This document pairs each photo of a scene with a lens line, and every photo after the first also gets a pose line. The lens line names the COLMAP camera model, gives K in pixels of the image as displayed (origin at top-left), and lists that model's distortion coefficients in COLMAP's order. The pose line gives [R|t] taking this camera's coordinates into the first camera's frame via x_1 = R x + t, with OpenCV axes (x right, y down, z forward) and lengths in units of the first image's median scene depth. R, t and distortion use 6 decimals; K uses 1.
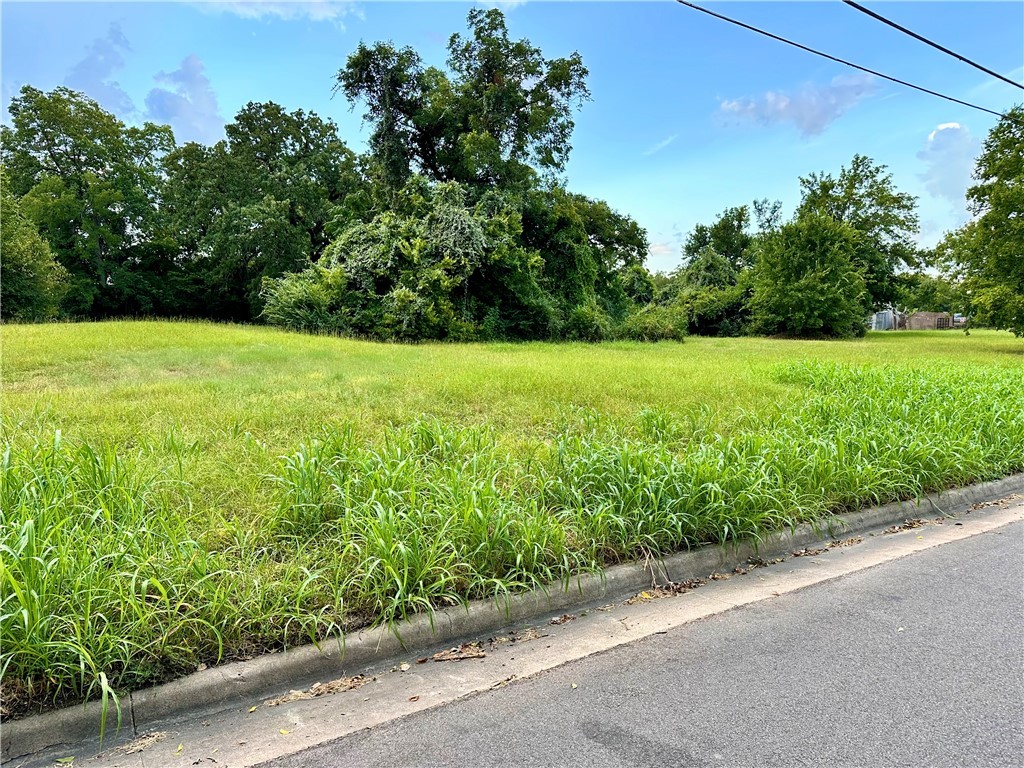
lens RADIAL K [[718.9, 0, 510.3], [0, 718.9, 387.0], [0, 0, 1]] dist [0.081870, -0.112417]
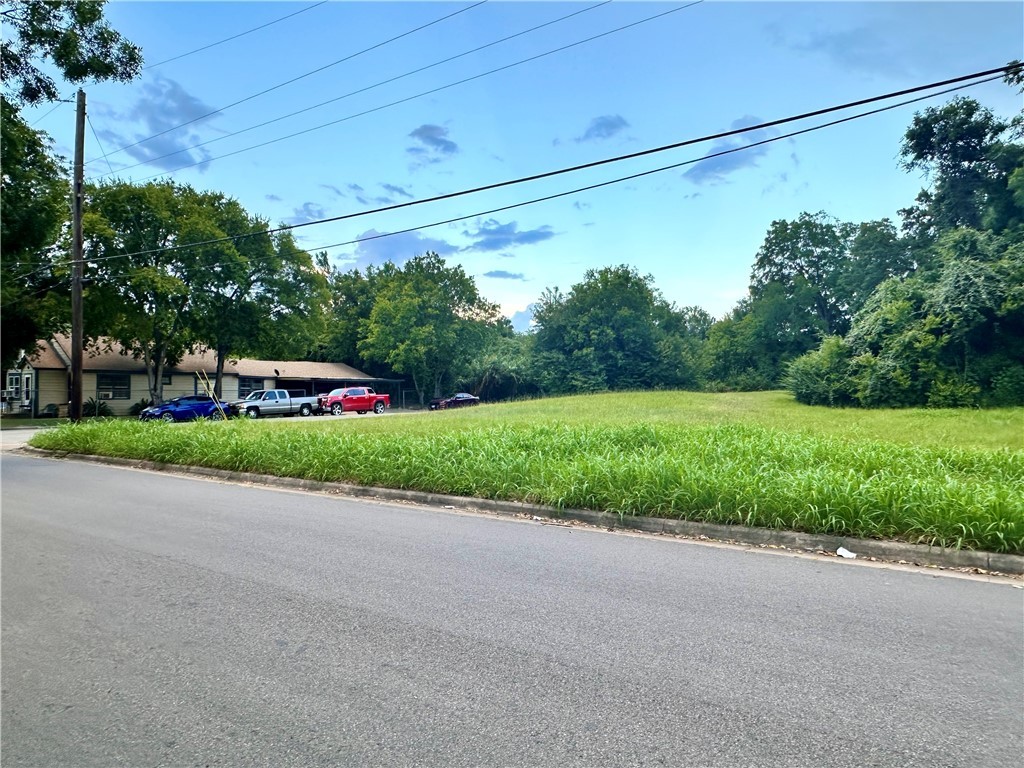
lens RADIAL K [[668.1, 0, 511.0], [0, 668.1, 388.4], [0, 0, 1]] dist [-0.003534, 0.000315]
pose [[0.362489, -0.018879, -0.931797, 0.464663], [-0.071355, 0.996298, -0.047944, -0.007632], [0.929253, 0.083868, 0.359800, 0.182725]]
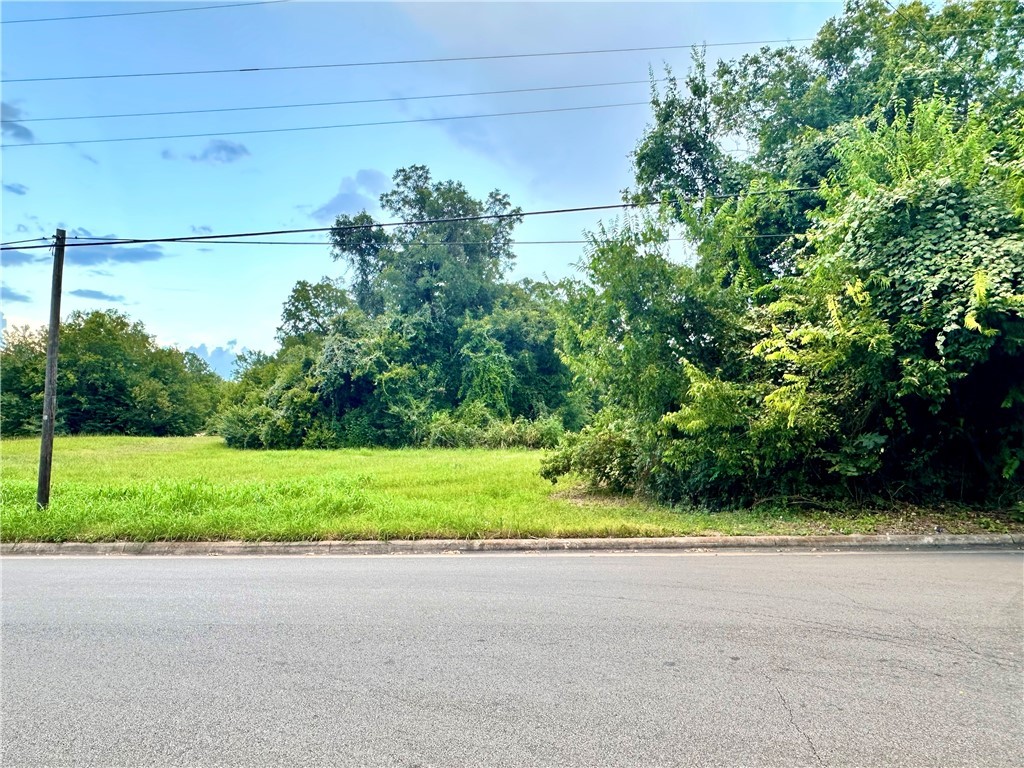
lens RADIAL K [[668.1, 0, 505.9], [0, 668.1, 383.9], [0, 0, 1]] dist [-0.003534, 0.000315]
pose [[0.797584, -0.059862, -0.600230, 0.753392], [-0.035939, 0.988580, -0.146349, -0.018657], [0.602136, 0.138297, 0.786325, 0.302803]]
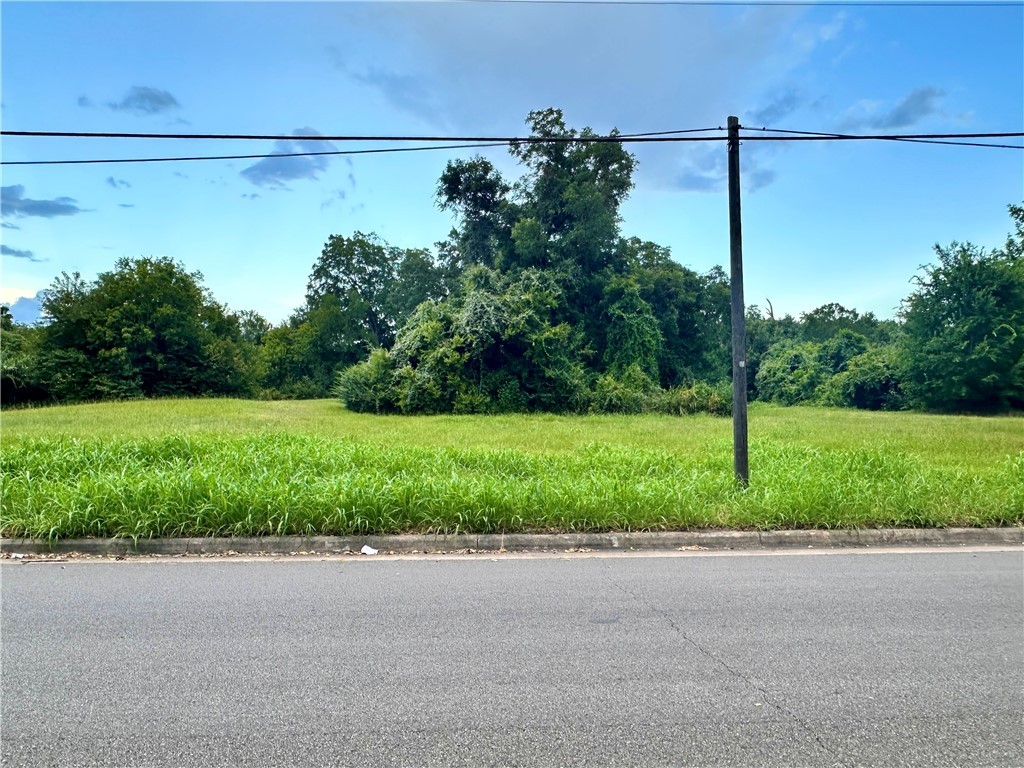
lens RADIAL K [[668.1, 0, 522.6], [0, 668.1, 385.3], [0, 0, 1]] dist [-0.003534, 0.000315]
pose [[0.855430, -0.021222, -0.517483, 0.467663], [-0.036484, 0.994209, -0.101082, -0.008027], [0.516632, 0.105348, 0.849702, 0.187767]]
